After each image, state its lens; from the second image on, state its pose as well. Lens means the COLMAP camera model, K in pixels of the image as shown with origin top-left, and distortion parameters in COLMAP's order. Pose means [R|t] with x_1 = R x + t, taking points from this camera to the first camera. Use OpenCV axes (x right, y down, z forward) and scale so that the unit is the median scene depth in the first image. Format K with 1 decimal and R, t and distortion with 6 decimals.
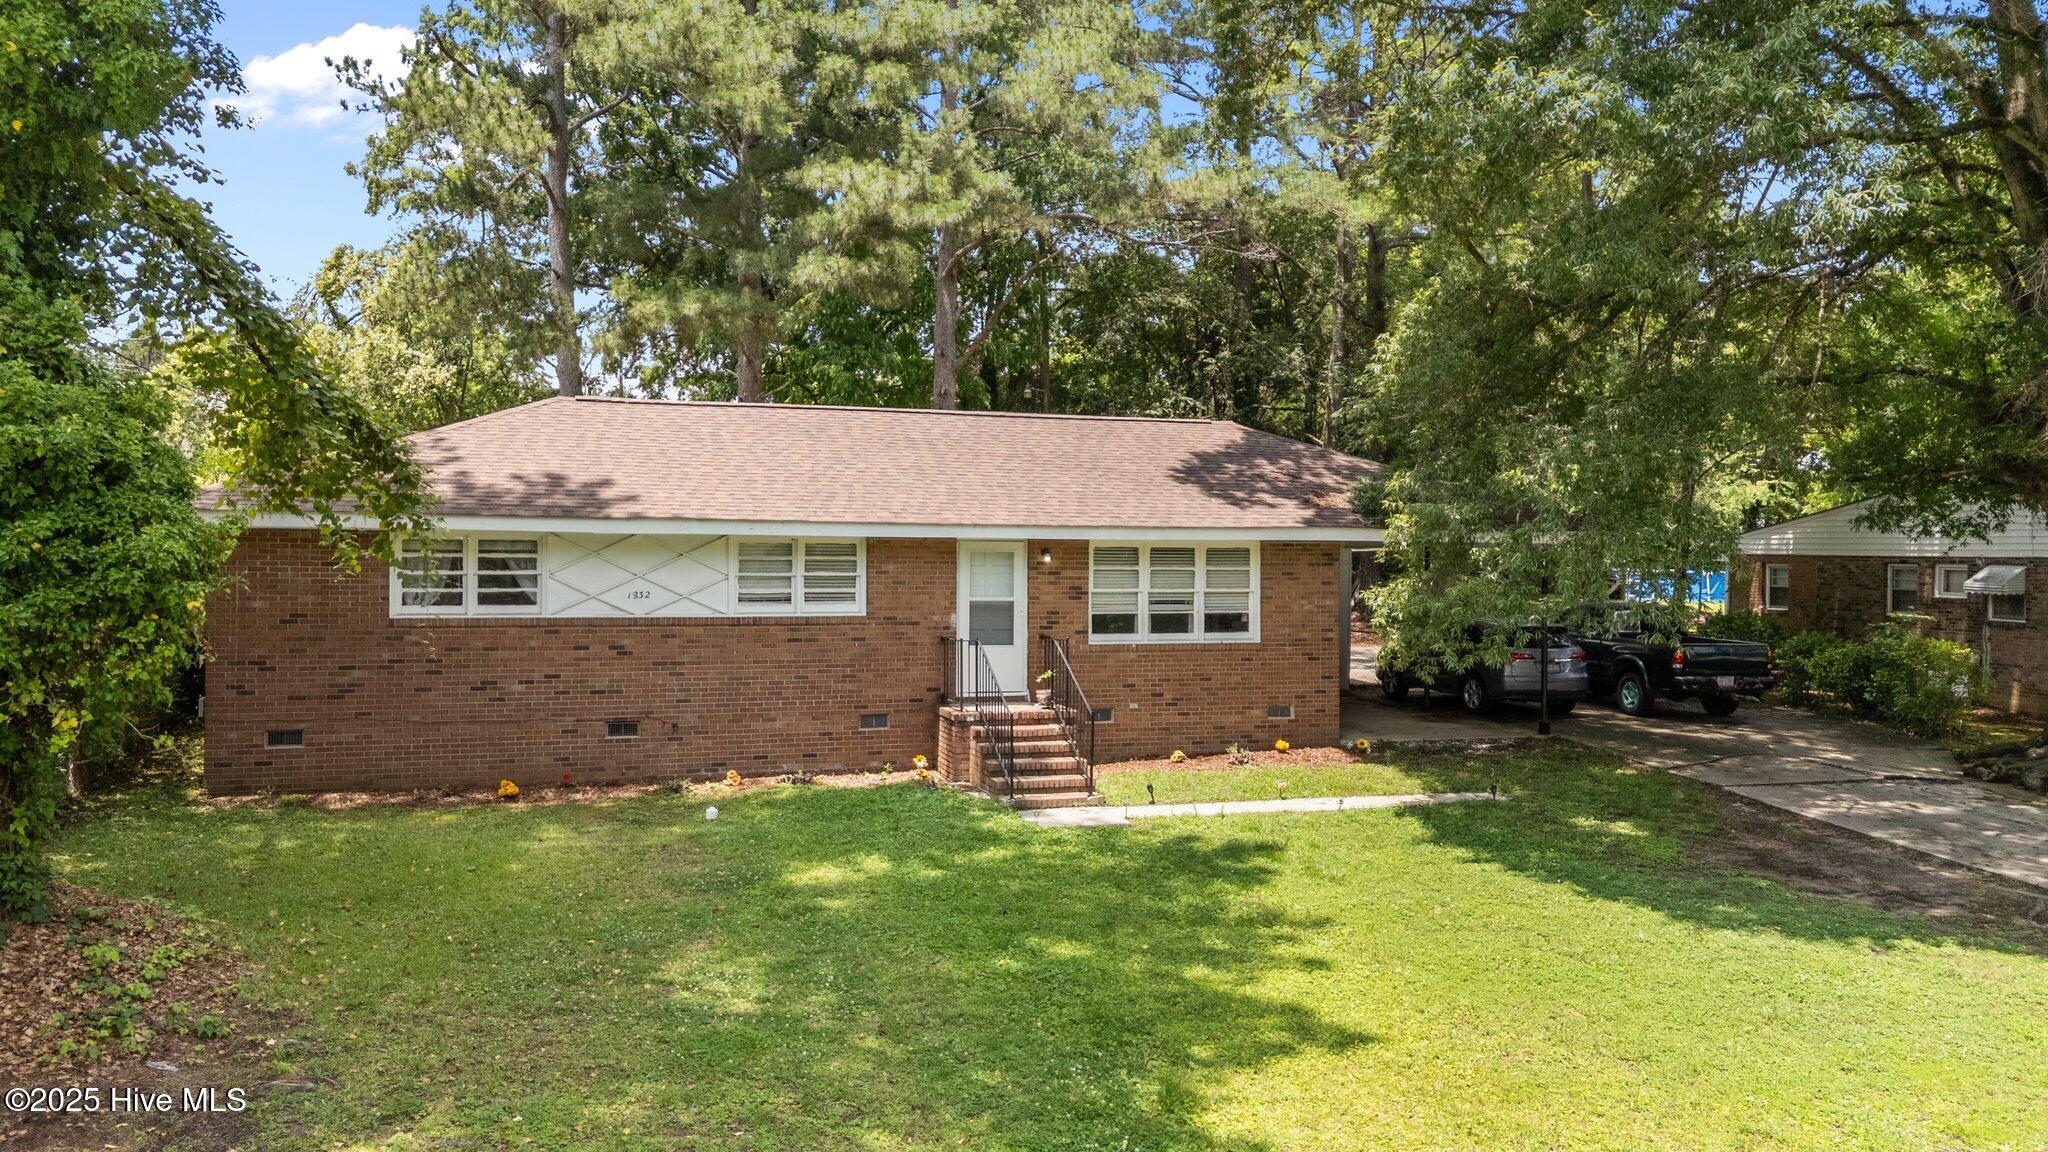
lens RADIAL K [[1540.6, 0, 1025.0], [0, 1540.6, 575.2], [0, 0, 1]] dist [0.052982, -0.021655]
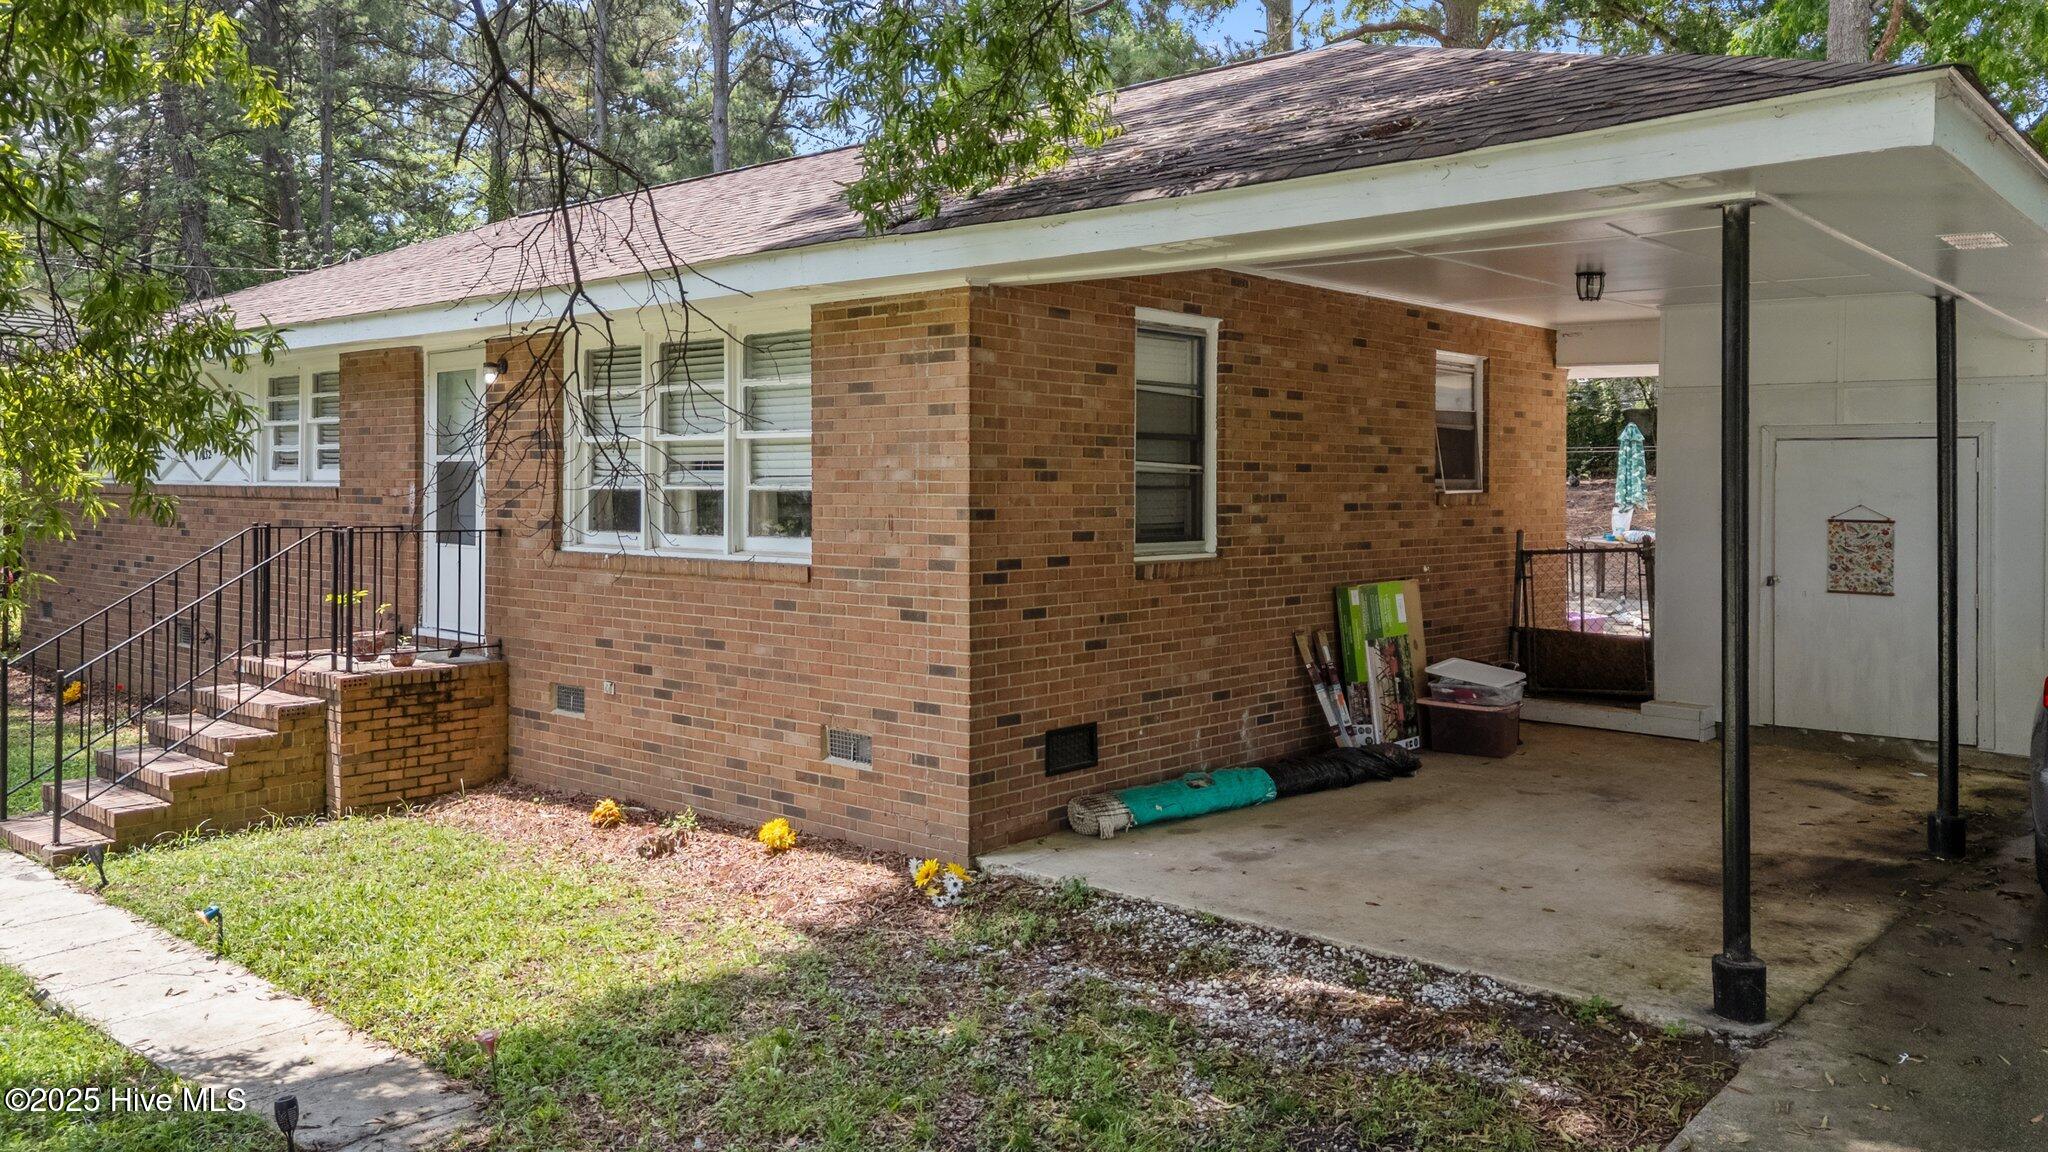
lens RADIAL K [[1540.6, 0, 1029.9], [0, 1540.6, 572.0], [0, 0, 1]] dist [0.052982, -0.021655]
pose [[0.511739, 0.045254, -0.857948, 0.569259], [-0.006730, 0.998792, 0.048669, 0.028557], [0.859114, -0.019132, 0.511426, 0.931496]]
